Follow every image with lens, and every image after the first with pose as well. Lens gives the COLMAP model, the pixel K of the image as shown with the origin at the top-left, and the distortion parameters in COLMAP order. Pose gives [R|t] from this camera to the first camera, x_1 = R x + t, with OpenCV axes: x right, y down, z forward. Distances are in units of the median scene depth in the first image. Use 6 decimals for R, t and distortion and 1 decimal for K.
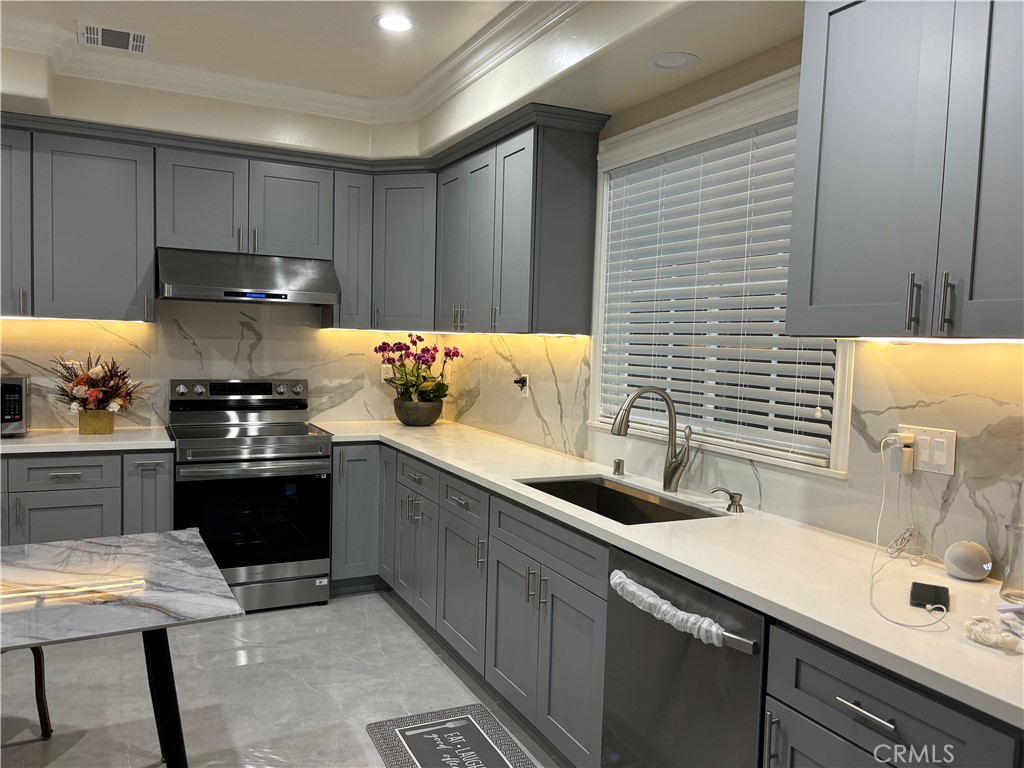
lens RADIAL K [[779.4, 0, 512.5], [0, 779.4, 395.2], [0, 0, 1]] dist [0.064533, -0.080810]
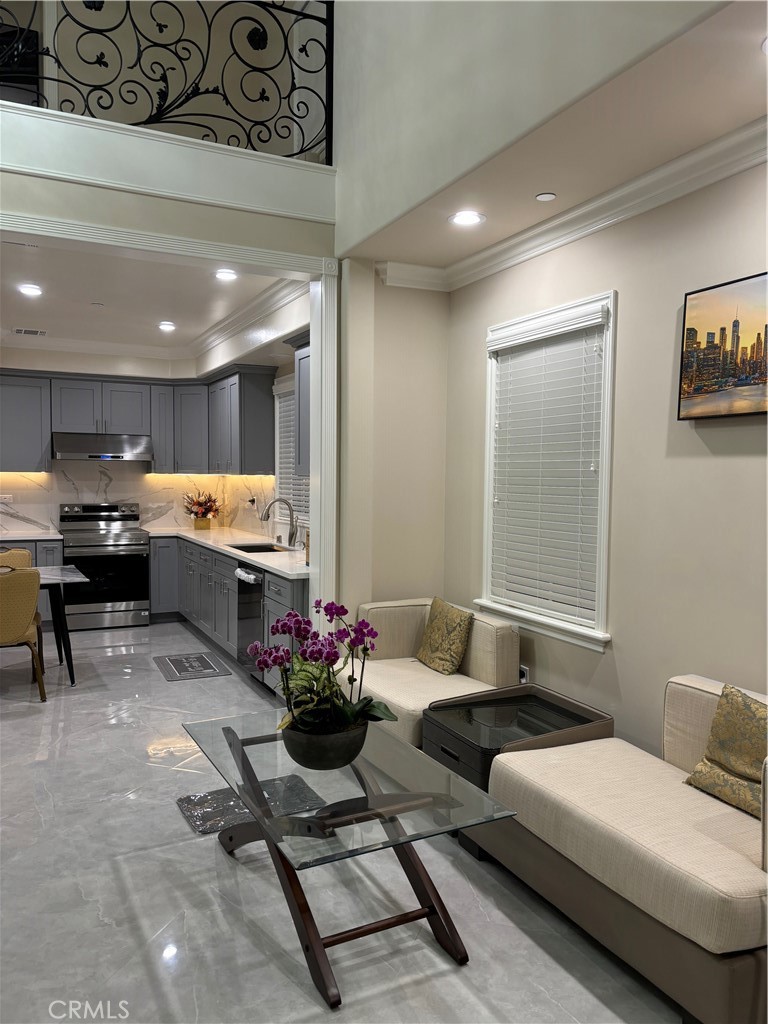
lens RADIAL K [[782.8, 0, 389.5], [0, 782.8, 515.7], [0, 0, 1]] dist [0.068689, -0.069318]
pose [[0.999750, -0.019990, -0.010013, 0.368011], [0.019772, 0.999575, -0.021408, 0.066306], [0.010437, 0.021204, 0.999721, -0.875313]]
